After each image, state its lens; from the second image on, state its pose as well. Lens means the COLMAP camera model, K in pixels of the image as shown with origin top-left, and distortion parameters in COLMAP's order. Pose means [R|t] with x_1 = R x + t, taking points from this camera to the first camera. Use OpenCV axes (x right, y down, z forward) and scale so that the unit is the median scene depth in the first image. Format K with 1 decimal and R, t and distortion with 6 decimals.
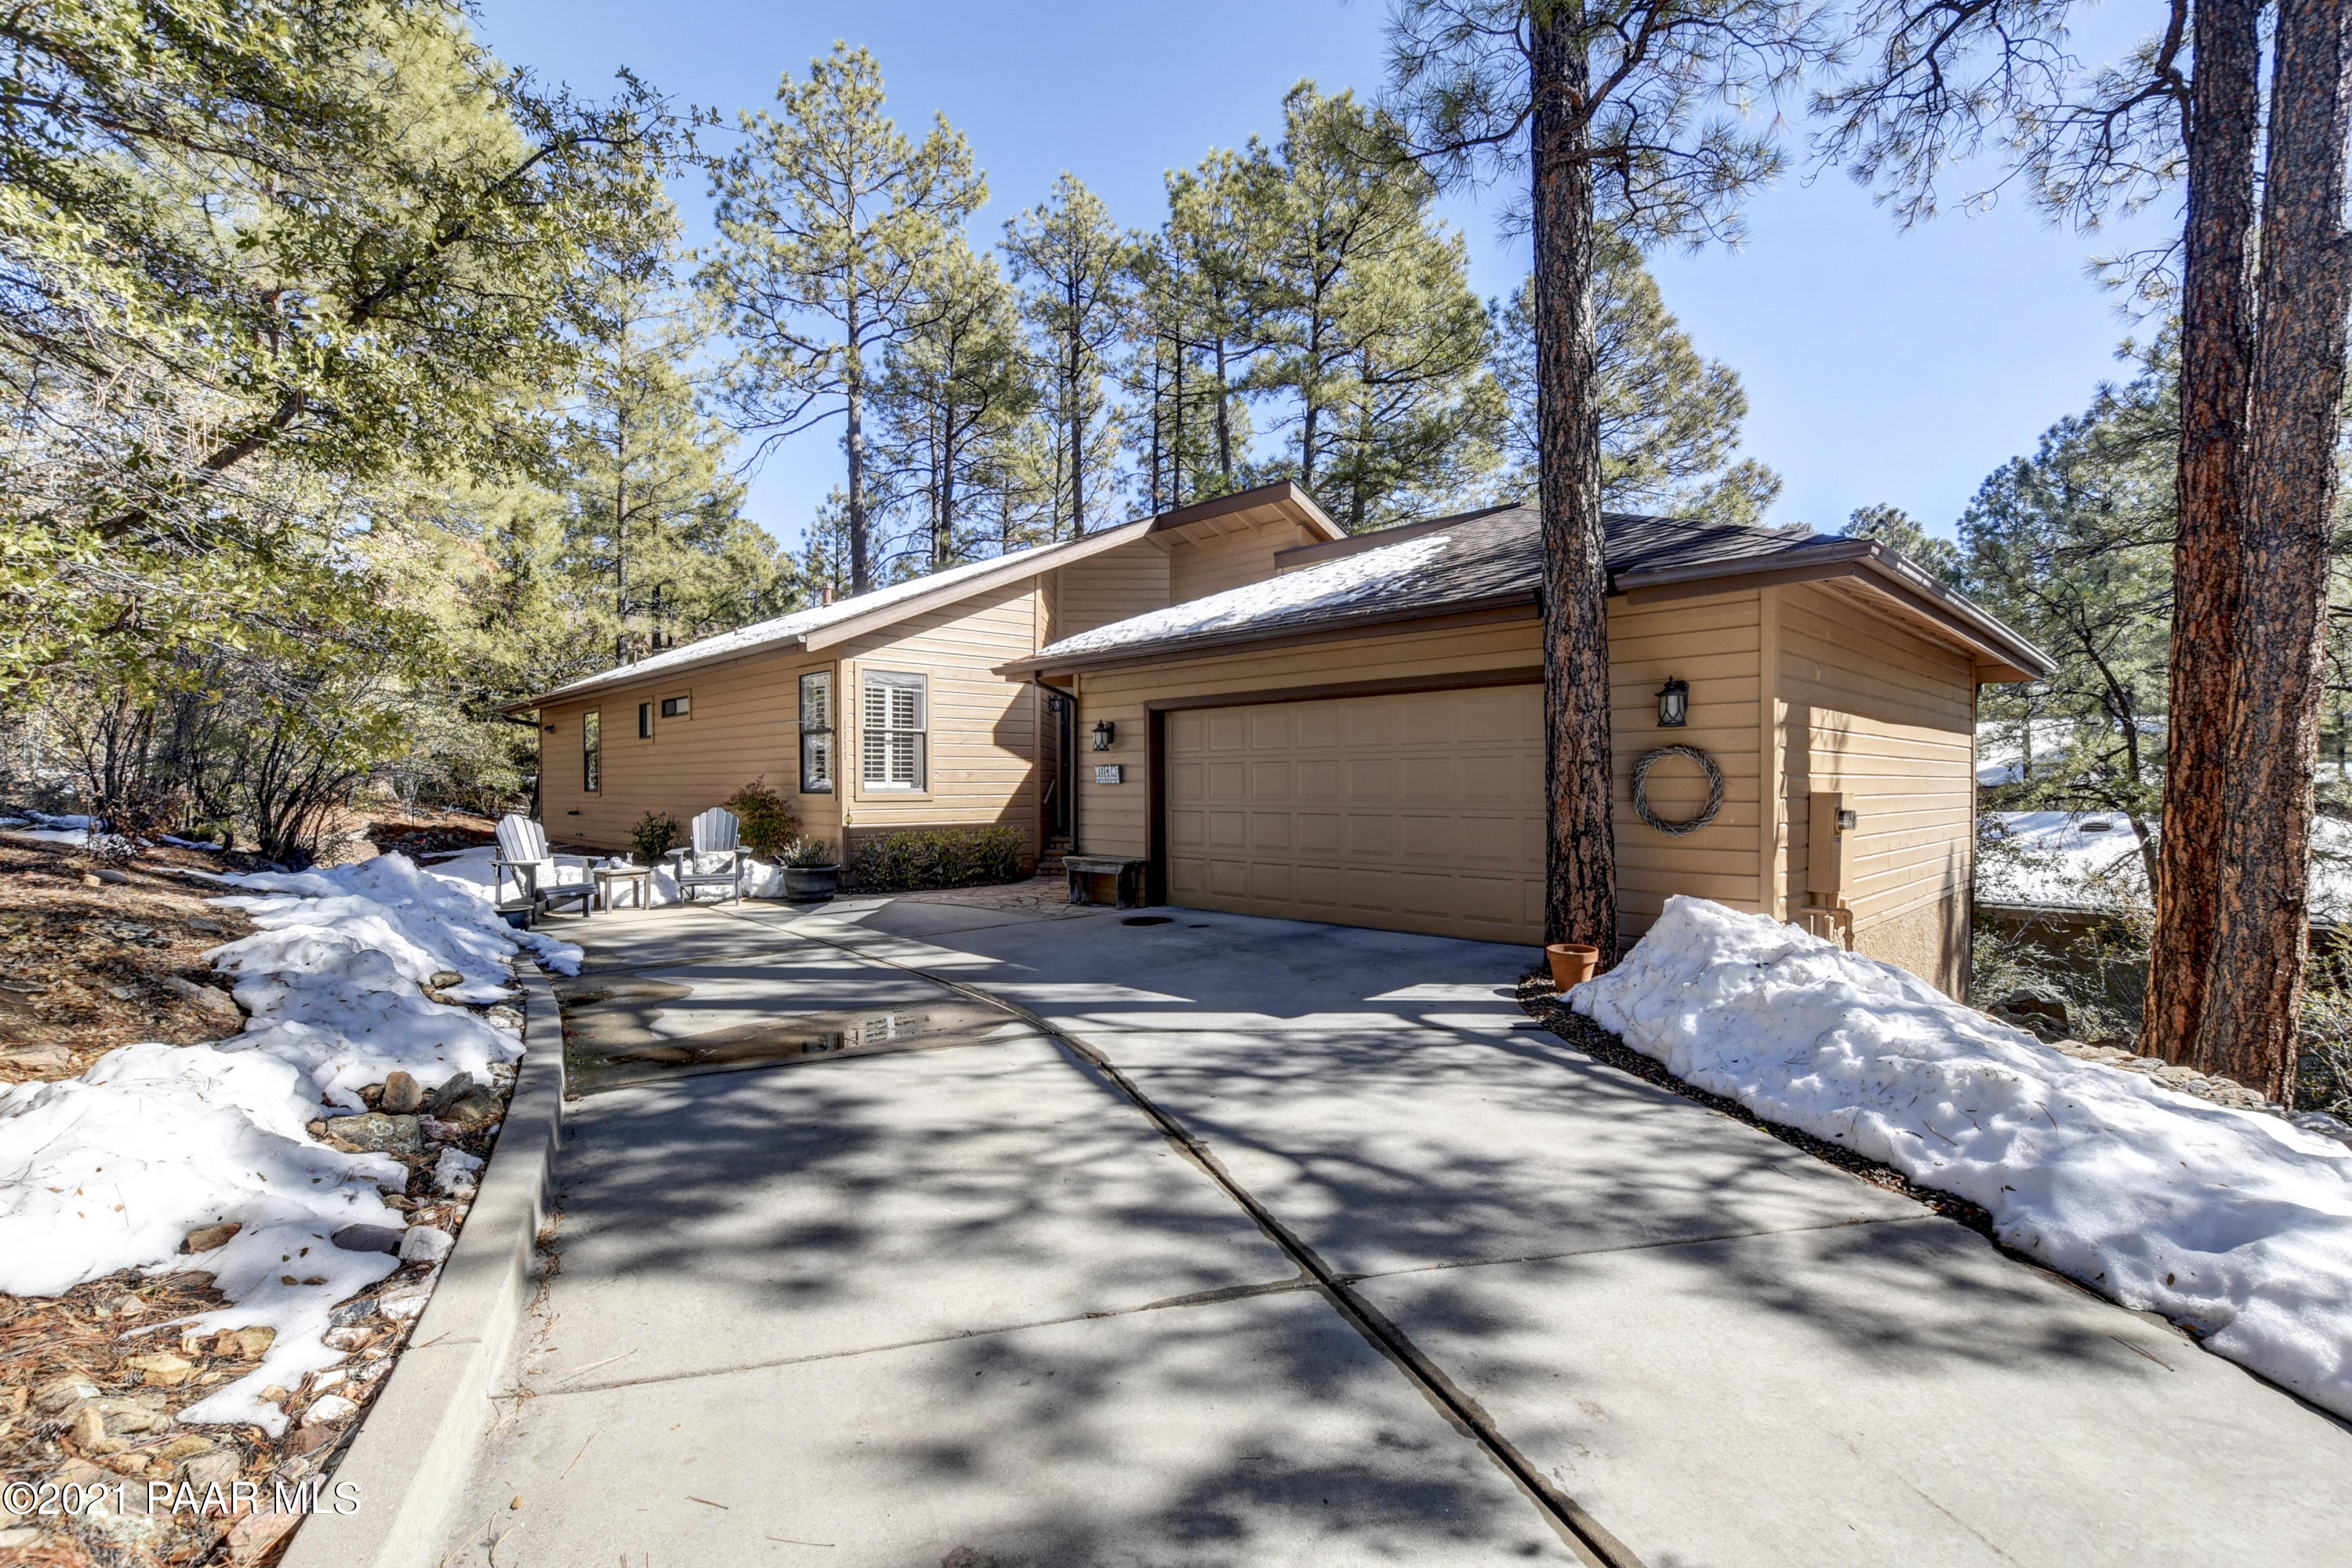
lens RADIAL K [[1045.9, 0, 1180.1], [0, 1045.9, 788.7], [0, 0, 1]] dist [-0.020977, 0.002976]
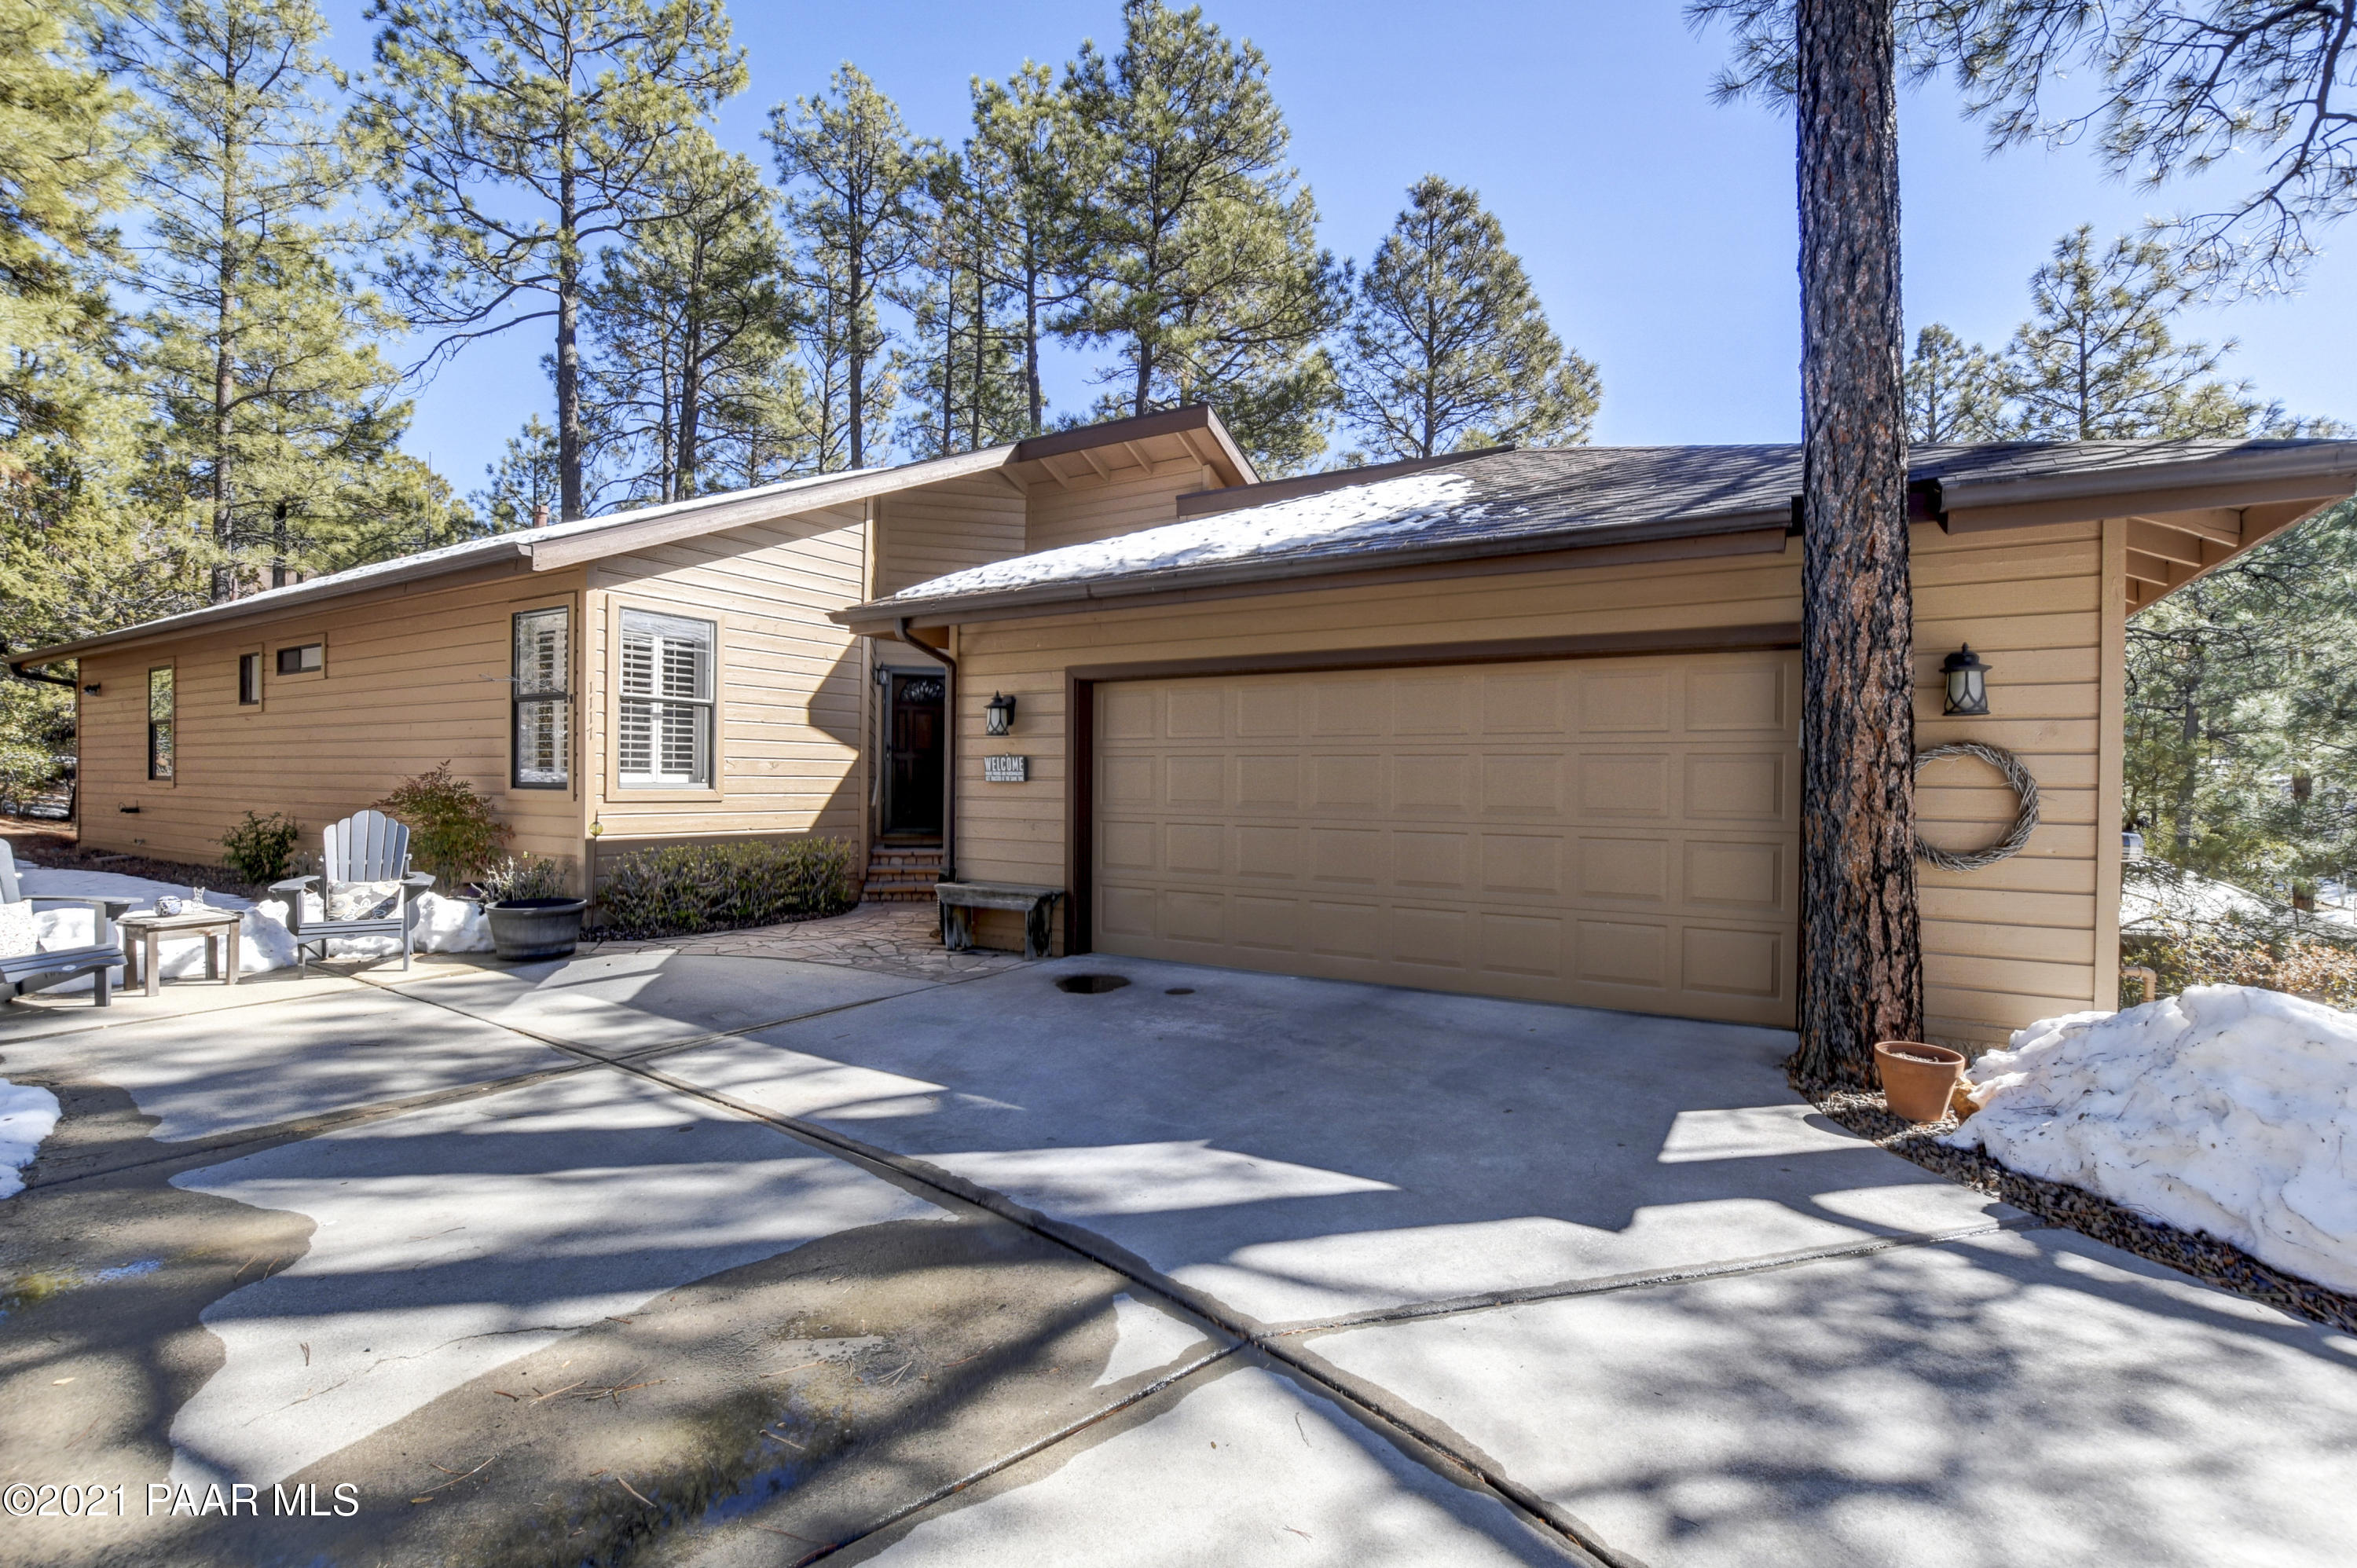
lens RADIAL K [[1048.0, 0, 1187.0], [0, 1048.0, 789.8], [0, 0, 1]] dist [-0.020977, 0.002976]
pose [[0.967860, 0.013534, 0.251124, -0.106491], [-0.014218, 0.999899, 0.000910, -0.001363], [-0.251086, -0.004451, 0.967955, 0.232233]]
